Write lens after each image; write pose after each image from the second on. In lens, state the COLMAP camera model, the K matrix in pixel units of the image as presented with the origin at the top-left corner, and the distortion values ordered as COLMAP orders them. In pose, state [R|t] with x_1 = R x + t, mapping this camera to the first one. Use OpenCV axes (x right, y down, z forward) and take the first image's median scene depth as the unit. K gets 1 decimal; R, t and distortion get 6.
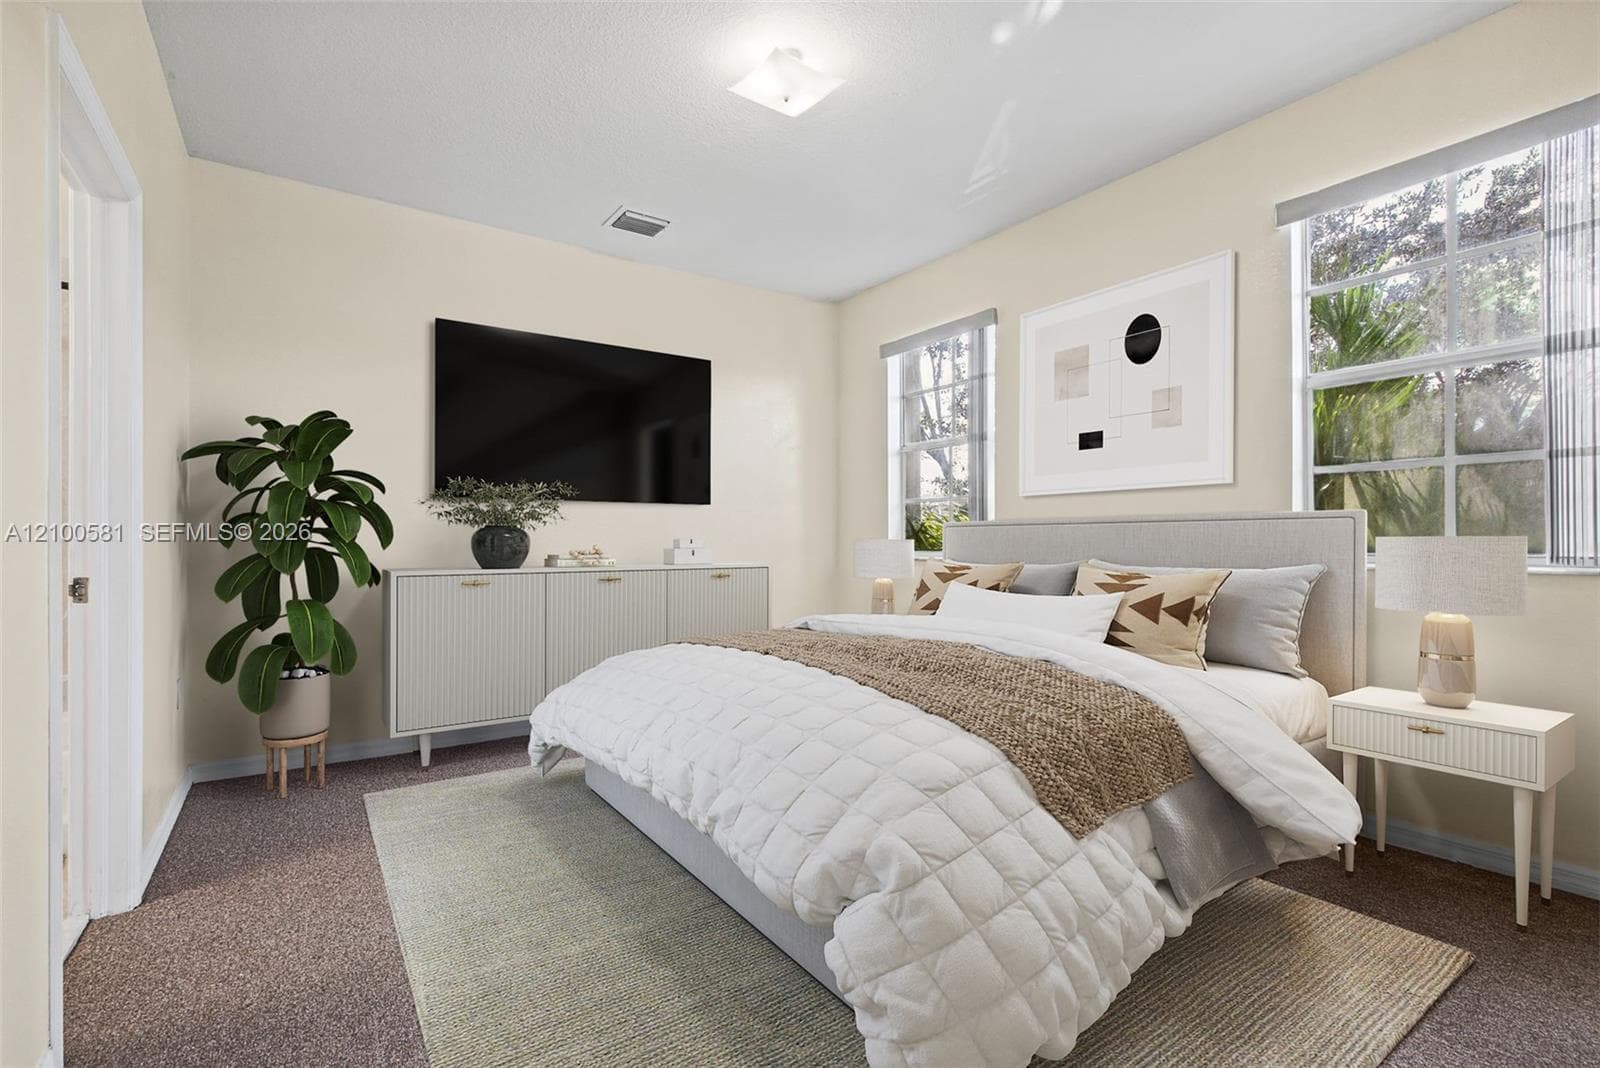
lens RADIAL K [[740.2, 0, 804.2], [0, 740.2, 539.8], [0, 0, 1]] dist [0.010711, -0.000409]
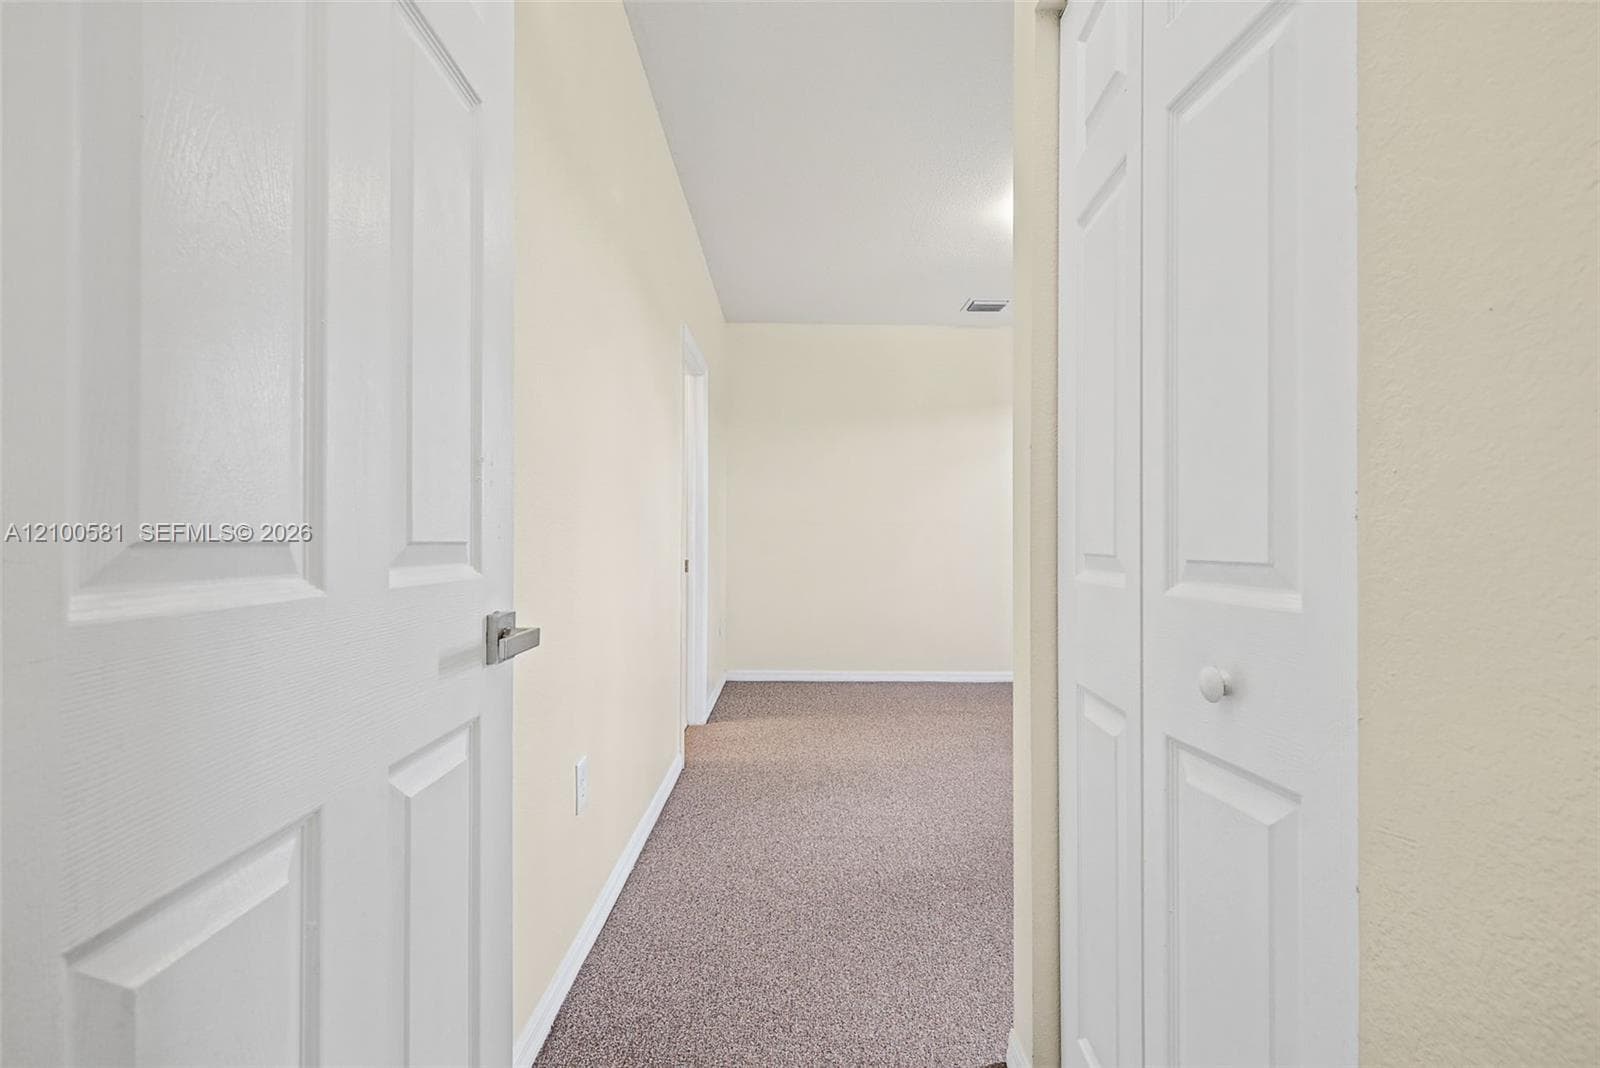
lens RADIAL K [[740.2, 0, 804.2], [0, 740.2, 539.8], [0, 0, 1]] dist [0.010711, -0.000409]
pose [[0.836093, 0.006613, -0.548549, 0.425555], [-0.005199, 0.999978, 0.004130, -0.017901], [0.548564, -0.000601, 0.836108, -0.525321]]
